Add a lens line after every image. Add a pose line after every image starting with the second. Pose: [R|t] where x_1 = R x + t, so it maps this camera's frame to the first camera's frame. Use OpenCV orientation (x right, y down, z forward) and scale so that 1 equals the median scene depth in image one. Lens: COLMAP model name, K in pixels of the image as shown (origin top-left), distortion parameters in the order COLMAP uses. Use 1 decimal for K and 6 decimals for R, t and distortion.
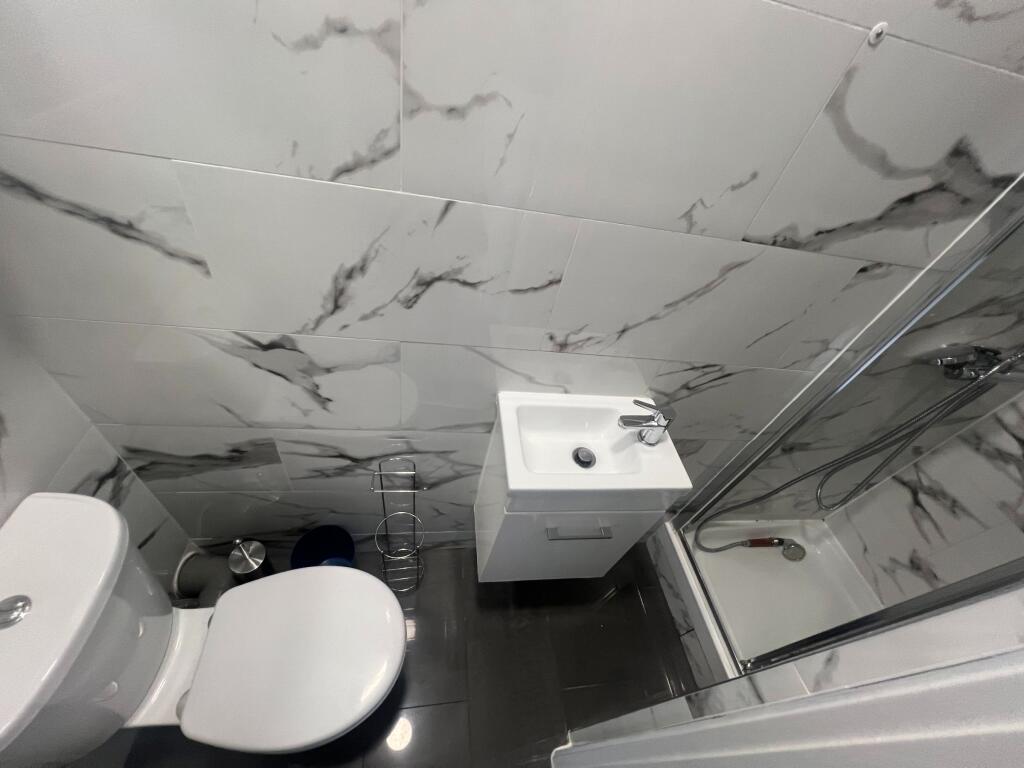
lens RADIAL K [[413.6, 0, 511.0], [0, 413.6, 383.8], [0, 0, 1]] dist [-0.003279, 0.000888]
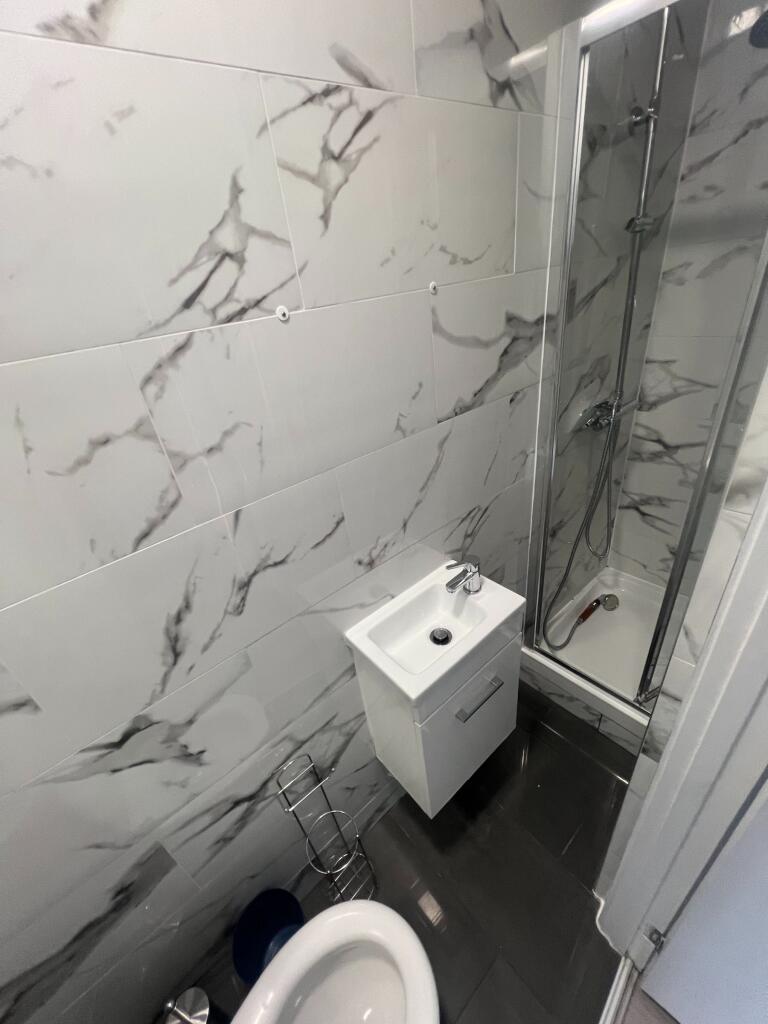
lens RADIAL K [[413.6, 0, 383.3], [0, 413.6, 507.5], [0, 0, 1]] dist [-0.003279, 0.000888]
pose [[0.790347, -0.516355, 0.329742, -0.144460], [0.583322, 0.798769, -0.147320, -0.026601], [-0.187318, 0.308779, 0.932506, -0.121434]]
